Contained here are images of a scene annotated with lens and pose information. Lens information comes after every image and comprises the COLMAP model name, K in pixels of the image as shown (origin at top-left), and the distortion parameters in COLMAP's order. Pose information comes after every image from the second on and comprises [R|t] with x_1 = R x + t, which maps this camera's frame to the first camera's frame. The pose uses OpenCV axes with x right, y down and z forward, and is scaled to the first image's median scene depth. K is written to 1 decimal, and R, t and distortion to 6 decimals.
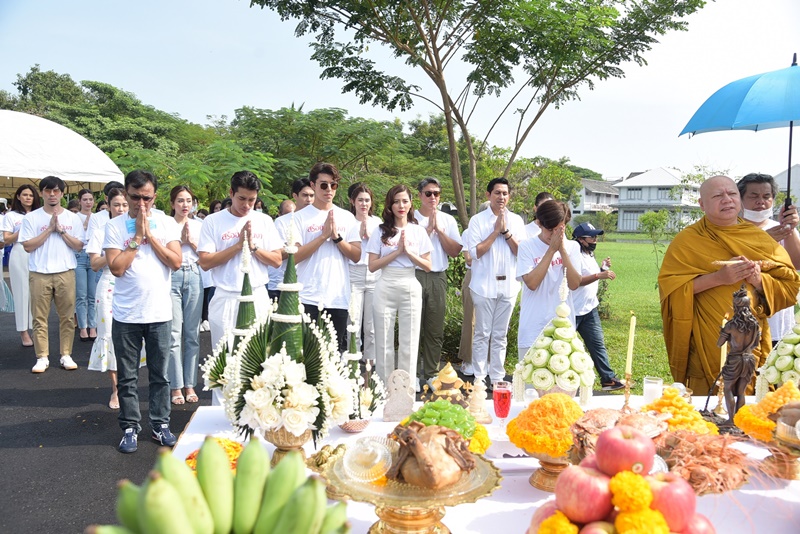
lens RADIAL K [[675.8, 0, 405.0], [0, 675.8, 270.2], [0, 0, 1]] dist [-0.007262, -0.008007]
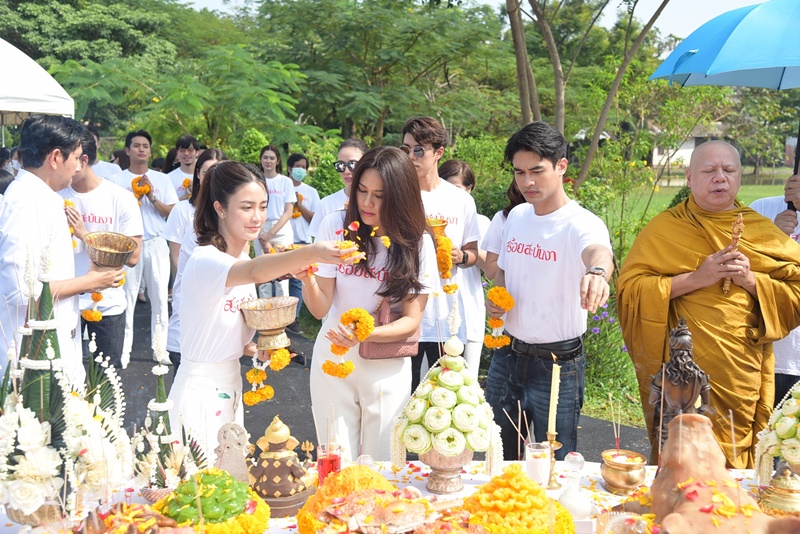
lens RADIAL K [[1041.9, 0, 419.9], [0, 1041.9, 286.4], [0, 0, 1]] dist [0.213409, 0.000000]
pose [[0.990300, 0.008962, -0.138656, 0.112086], [-0.000839, 0.998286, 0.058526, -0.023723], [0.138942, -0.057842, 0.988610, -0.046073]]
